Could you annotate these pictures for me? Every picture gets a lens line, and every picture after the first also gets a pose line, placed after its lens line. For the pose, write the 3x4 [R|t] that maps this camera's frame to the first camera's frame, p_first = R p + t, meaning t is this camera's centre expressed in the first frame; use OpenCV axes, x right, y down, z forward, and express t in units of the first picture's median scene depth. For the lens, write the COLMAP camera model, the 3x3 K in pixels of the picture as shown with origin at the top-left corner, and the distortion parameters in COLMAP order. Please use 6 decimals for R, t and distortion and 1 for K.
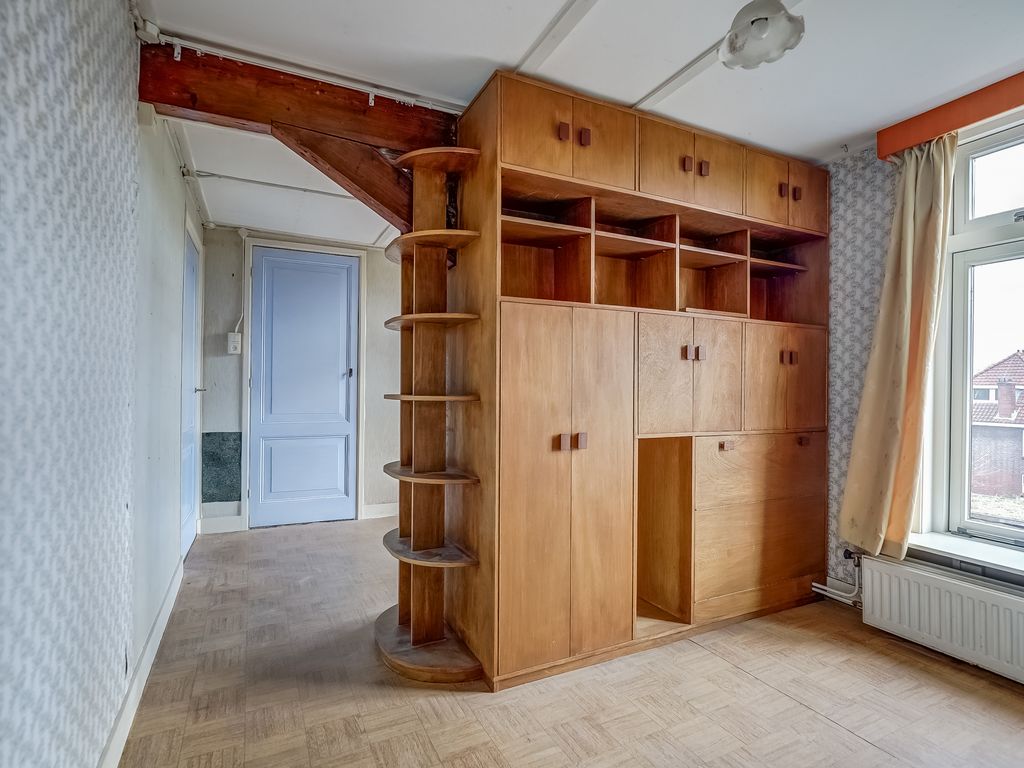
lens RADIAL K [[524.0, 0, 506.2], [0, 524.0, 392.0], [0, 0, 1]] dist [-0.024569, 0.014419]
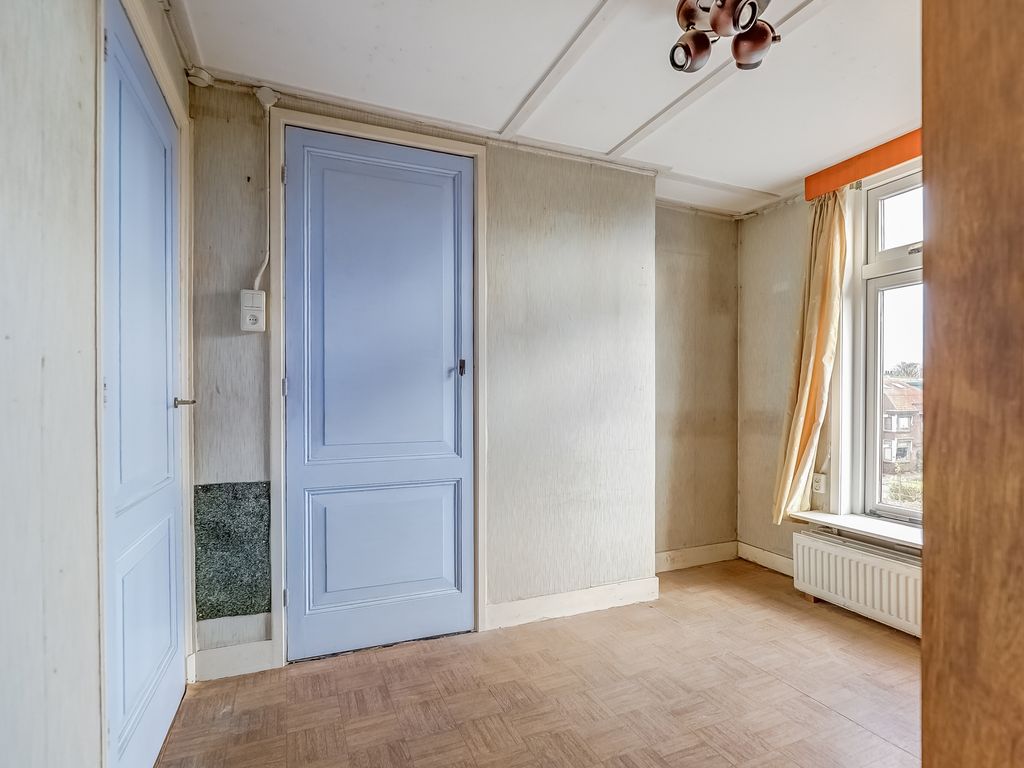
lens RADIAL K [[524.0, 0, 506.2], [0, 524.0, 392.0], [0, 0, 1]] dist [-0.024569, 0.014419]
pose [[0.998024, -0.023372, -0.058322, -0.242171], [0.022439, 0.999611, -0.016589, 0.000916], [0.058687, 0.015248, 0.998160, 0.498198]]
